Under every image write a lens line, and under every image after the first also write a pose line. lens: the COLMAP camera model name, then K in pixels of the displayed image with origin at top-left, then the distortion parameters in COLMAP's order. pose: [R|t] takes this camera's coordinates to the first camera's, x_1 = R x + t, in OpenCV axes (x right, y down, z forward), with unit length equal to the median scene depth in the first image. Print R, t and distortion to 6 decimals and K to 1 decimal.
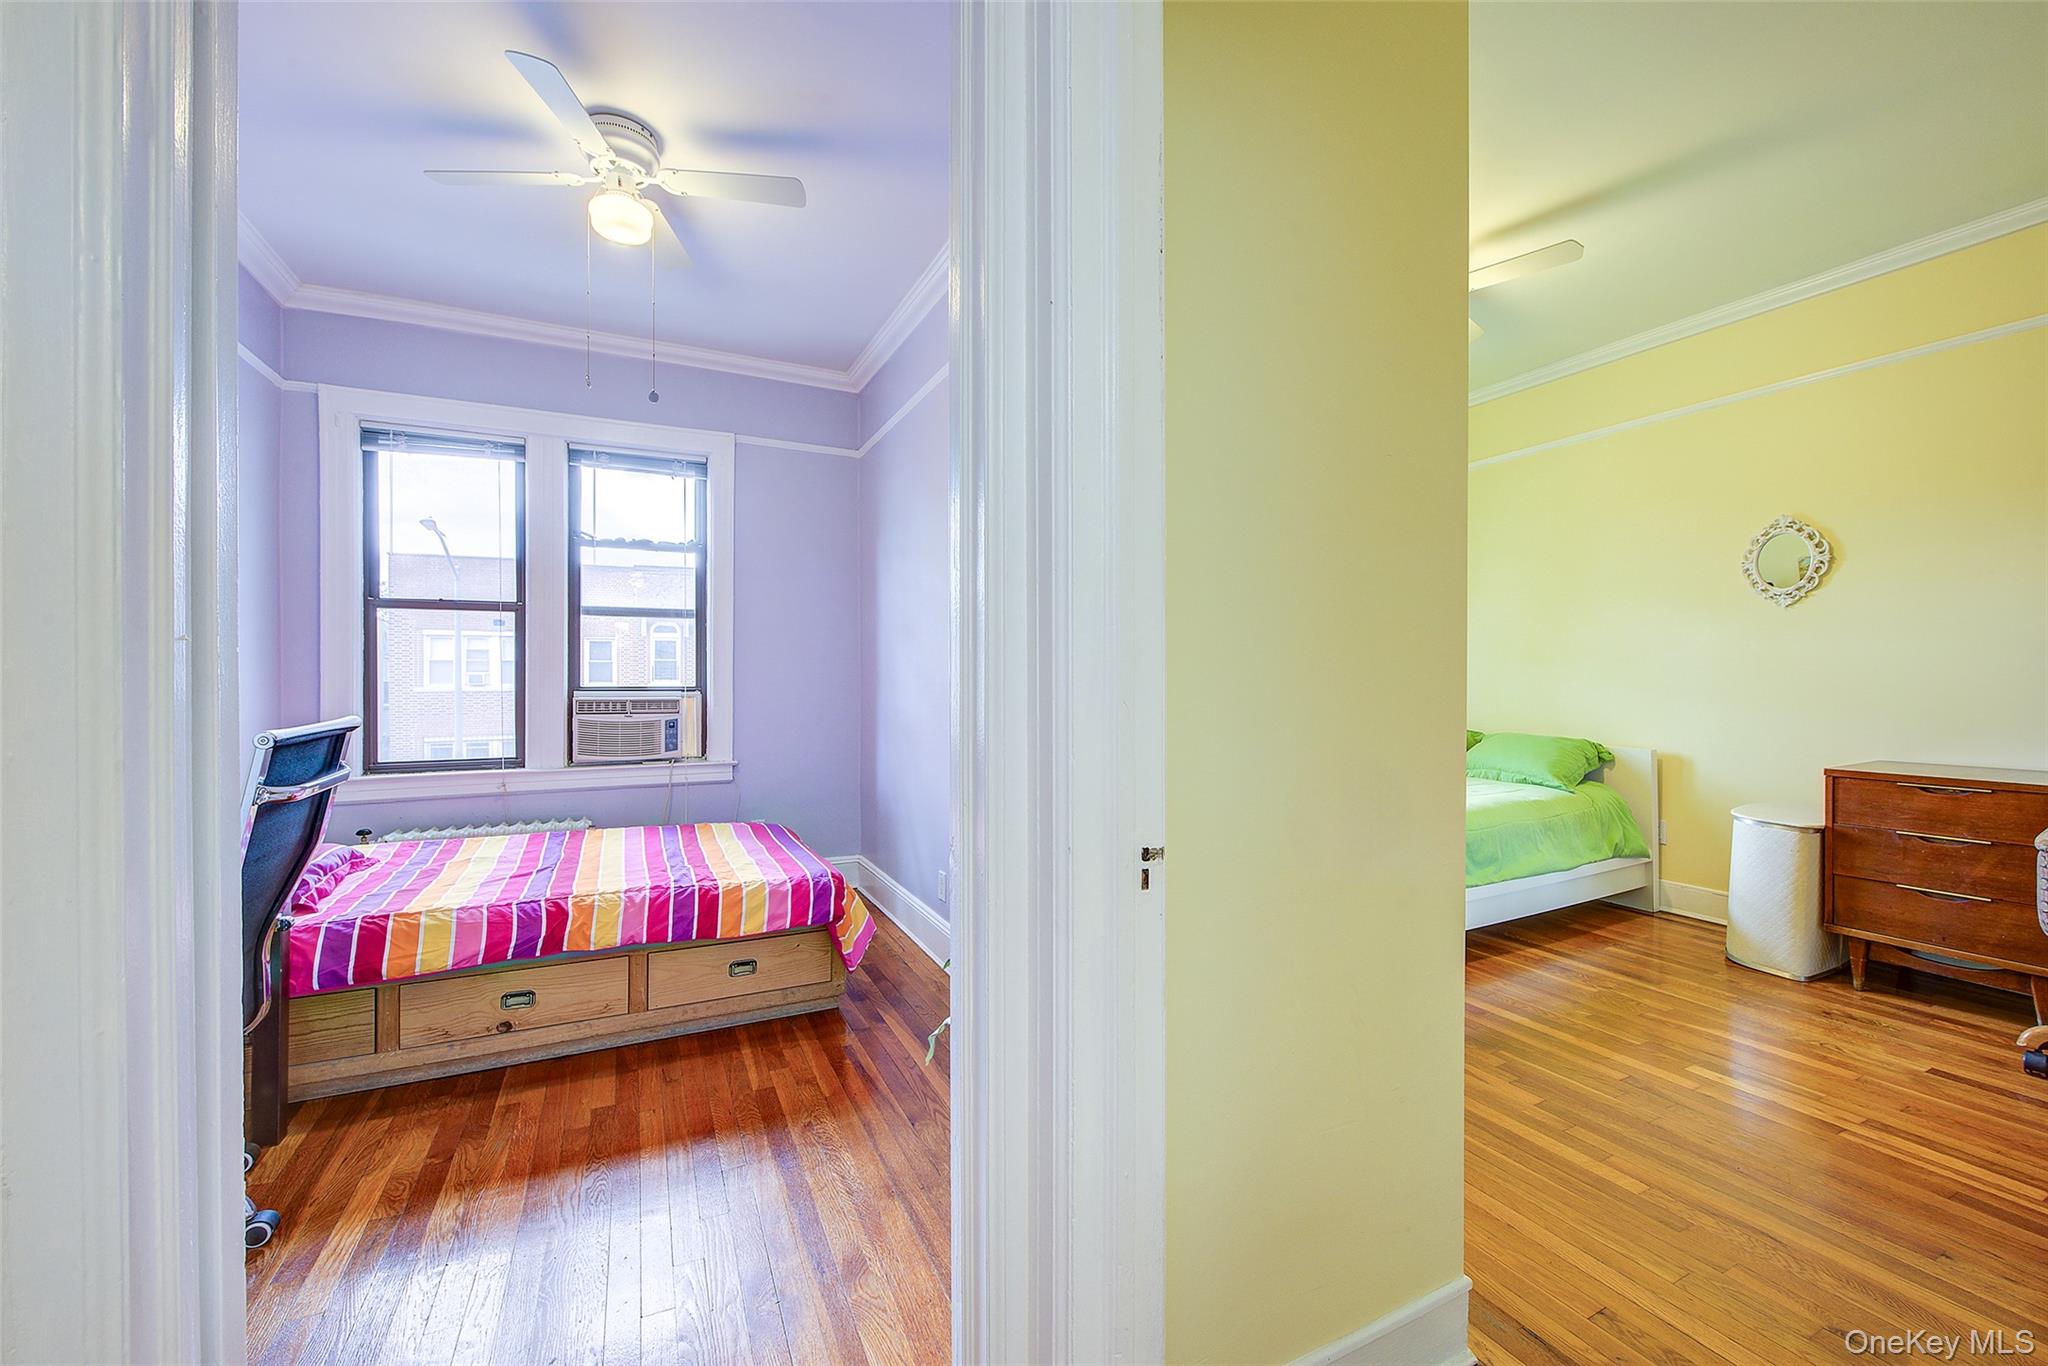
lens RADIAL K [[810.0, 0, 1029.2], [0, 810.0, 681.4], [0, 0, 1]] dist [0.003099, -0.004454]
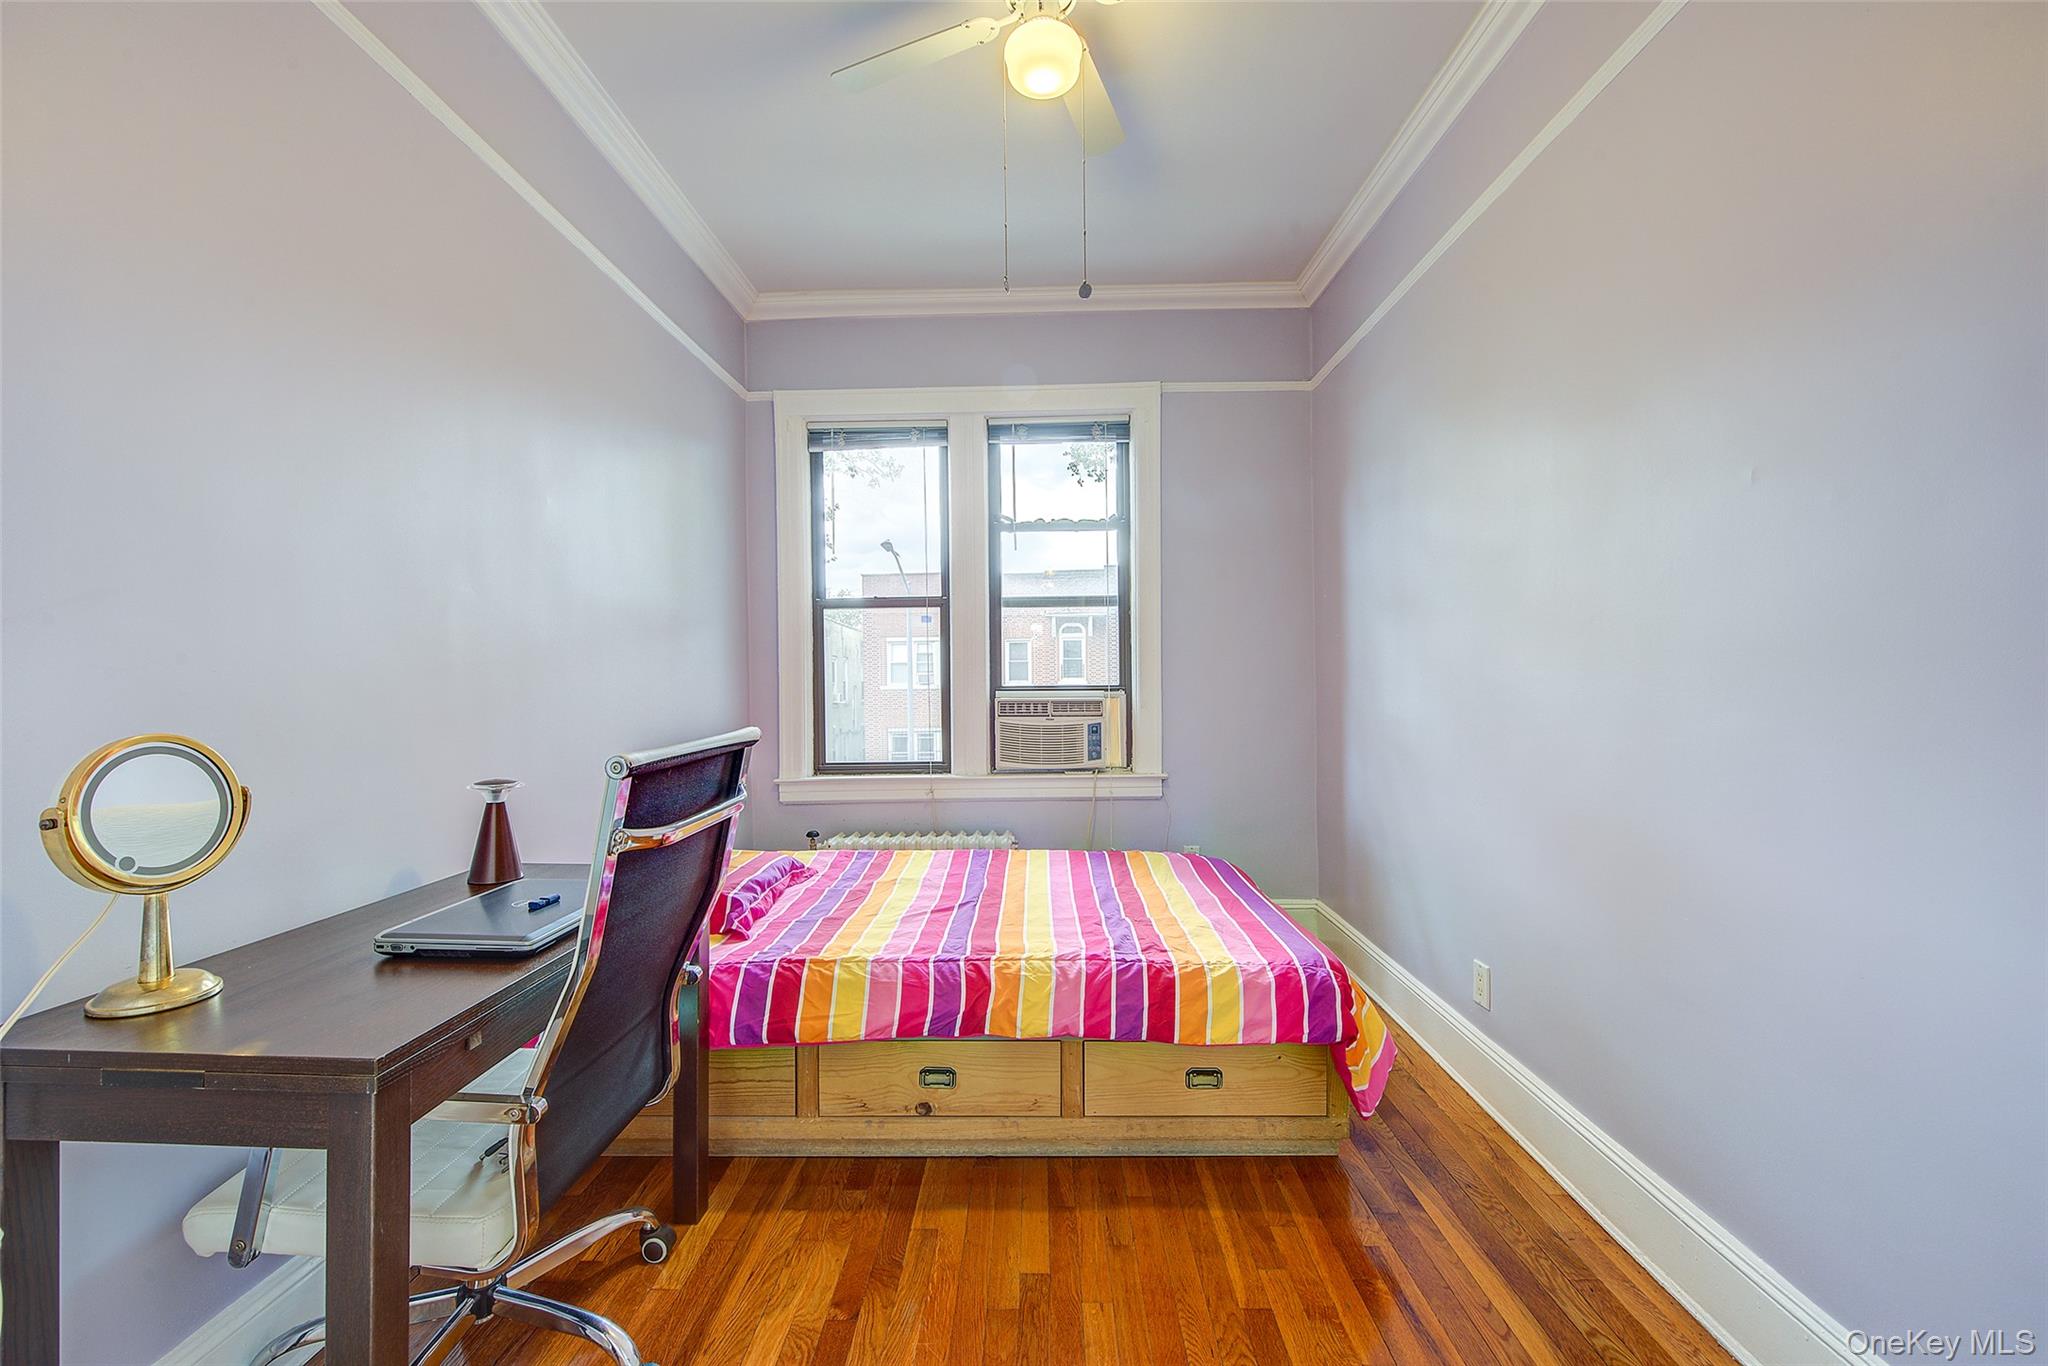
lens RADIAL K [[810.0, 0, 1029.2], [0, 810.0, 681.4], [0, 0, 1]] dist [0.003099, -0.004454]
pose [[0.890099, -0.008085, -0.455695, -0.165307], [0.010179, 0.999946, 0.002140, -0.000804], [0.455653, -0.006544, 0.890133, 0.301179]]
